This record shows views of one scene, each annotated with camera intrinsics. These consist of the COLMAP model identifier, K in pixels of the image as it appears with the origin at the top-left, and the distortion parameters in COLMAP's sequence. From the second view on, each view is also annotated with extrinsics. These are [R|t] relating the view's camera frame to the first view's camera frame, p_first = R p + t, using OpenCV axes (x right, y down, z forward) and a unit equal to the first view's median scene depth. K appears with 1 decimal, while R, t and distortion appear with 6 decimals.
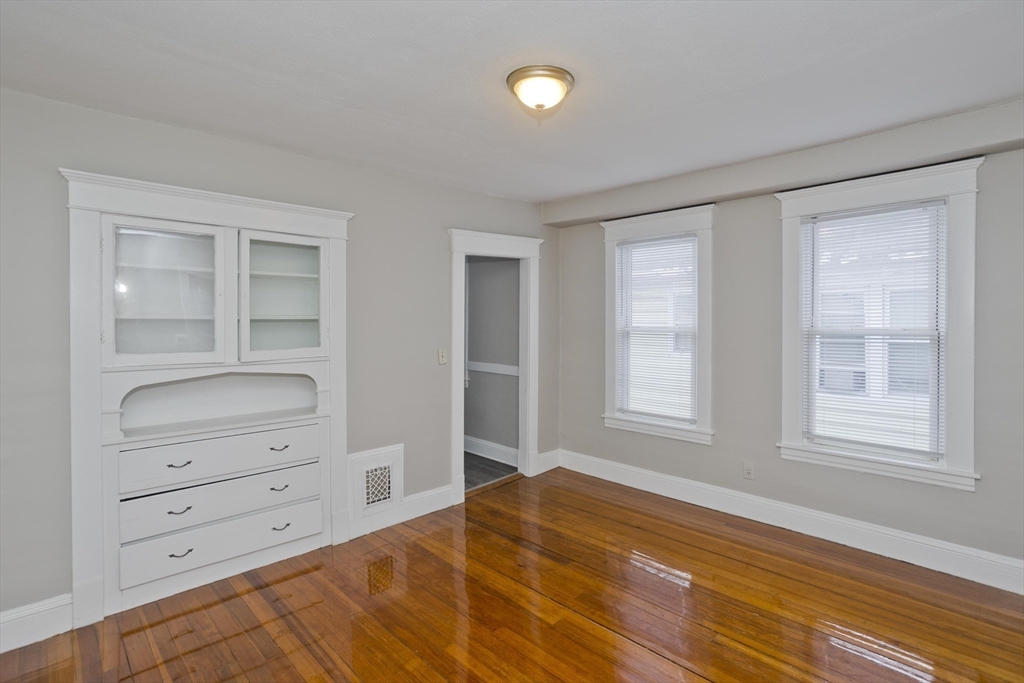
lens RADIAL K [[497.7, 0, 514.6], [0, 497.7, 332.2], [0, 0, 1]] dist [-0.055882, 0.032686]
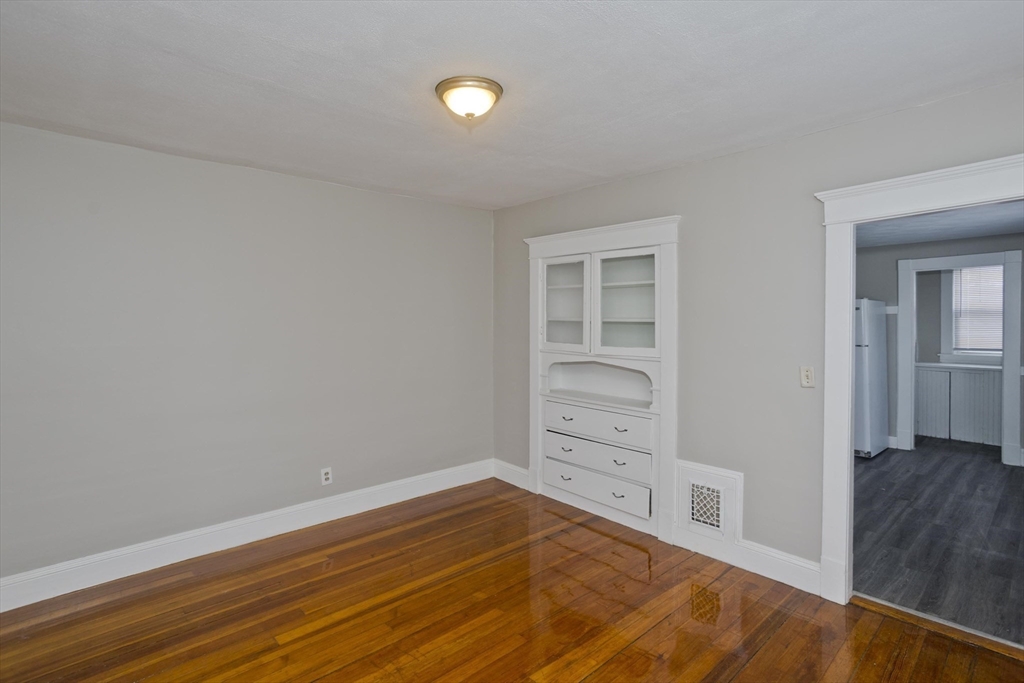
lens RADIAL K [[497.7, 0, 514.6], [0, 497.7, 332.2], [0, 0, 1]] dist [-0.055882, 0.032686]
pose [[-0.038357, 0.026910, -0.998902, 0.689139], [-0.029936, 0.999158, 0.028066, -0.025167], [0.998816, 0.030980, -0.037520, 0.738973]]
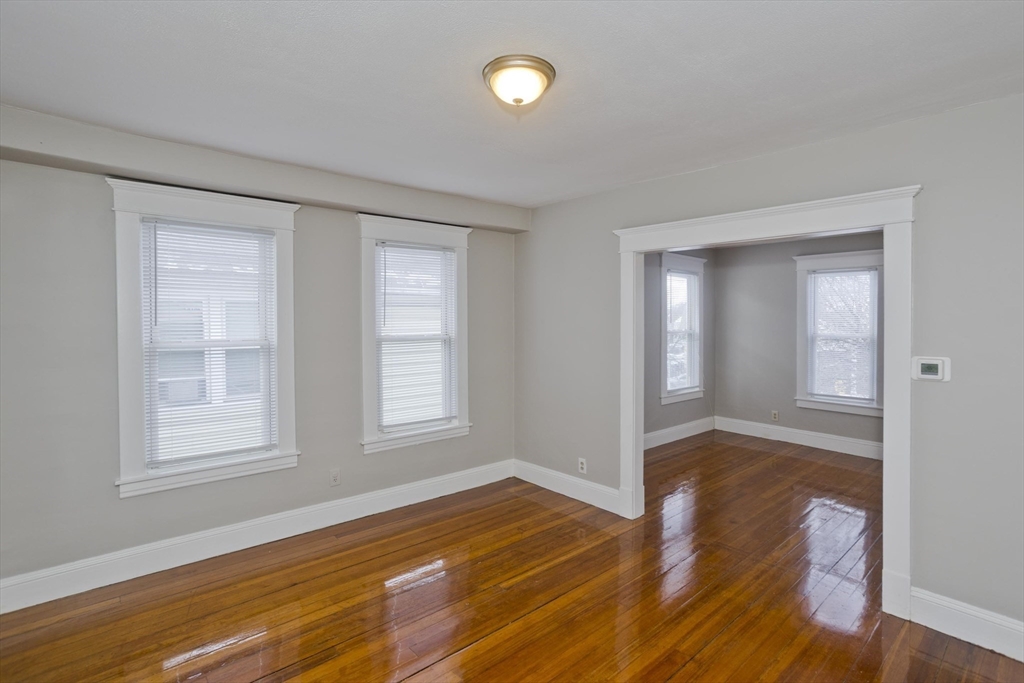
lens RADIAL K [[497.7, 0, 514.6], [0, 497.7, 332.2], [0, 0, 1]] dist [-0.055882, 0.032686]
pose [[0.057714, -0.007093, 0.998308, -0.580457], [0.039465, 0.999209, 0.004818, -0.010312], [-0.997553, 0.039120, 0.057948, 0.626414]]
